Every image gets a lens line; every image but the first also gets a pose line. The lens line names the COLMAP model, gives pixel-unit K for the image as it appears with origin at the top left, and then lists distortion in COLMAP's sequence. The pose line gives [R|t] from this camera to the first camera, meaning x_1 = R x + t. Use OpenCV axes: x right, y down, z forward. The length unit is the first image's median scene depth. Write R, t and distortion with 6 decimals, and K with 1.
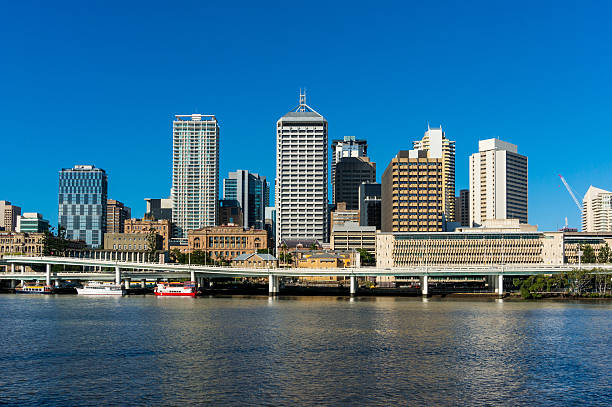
lens RADIAL K [[624.8, 0, 308.2], [0, 624.8, 241.1], [0, 0, 1]] dist [-0.018018, 0.000000]
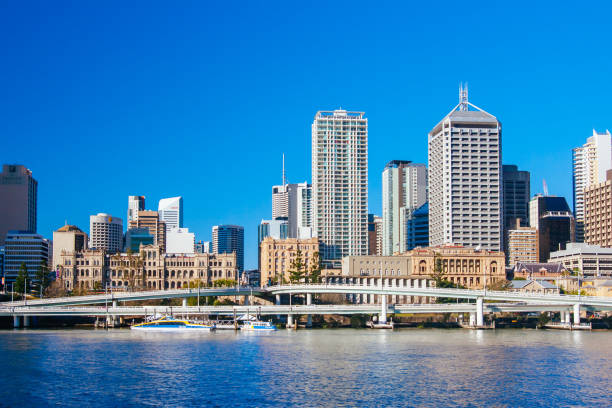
lens RADIAL K [[739.2, 0, 295.9], [0, 739.2, 245.6], [0, 0, 1]] dist [0.013446, 0.000000]
pose [[0.992050, 0.005047, 0.125747, -0.374323], [-0.002507, 0.999790, -0.020349, -0.003817], [-0.125823, 0.019872, 0.991854, 0.040061]]
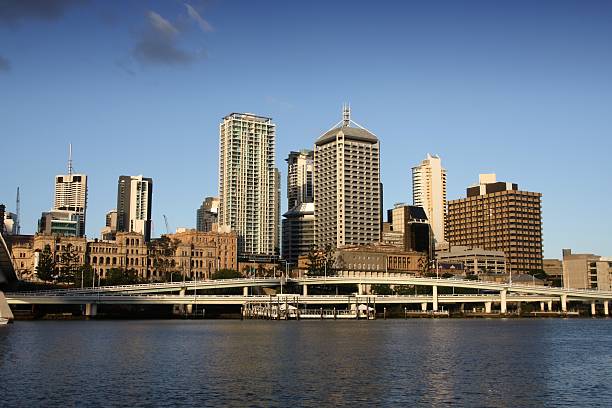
lens RADIAL K [[695.1, 0, 303.2], [0, 695.1, 227.2], [0, 0, 1]] dist [-0.011407, 0.000000]
pose [[0.842282, 0.054281, 0.536298, -0.658825], [-0.032830, 0.998236, -0.049474, 0.004176], [-0.538037, 0.024065, 0.842578, 0.141064]]
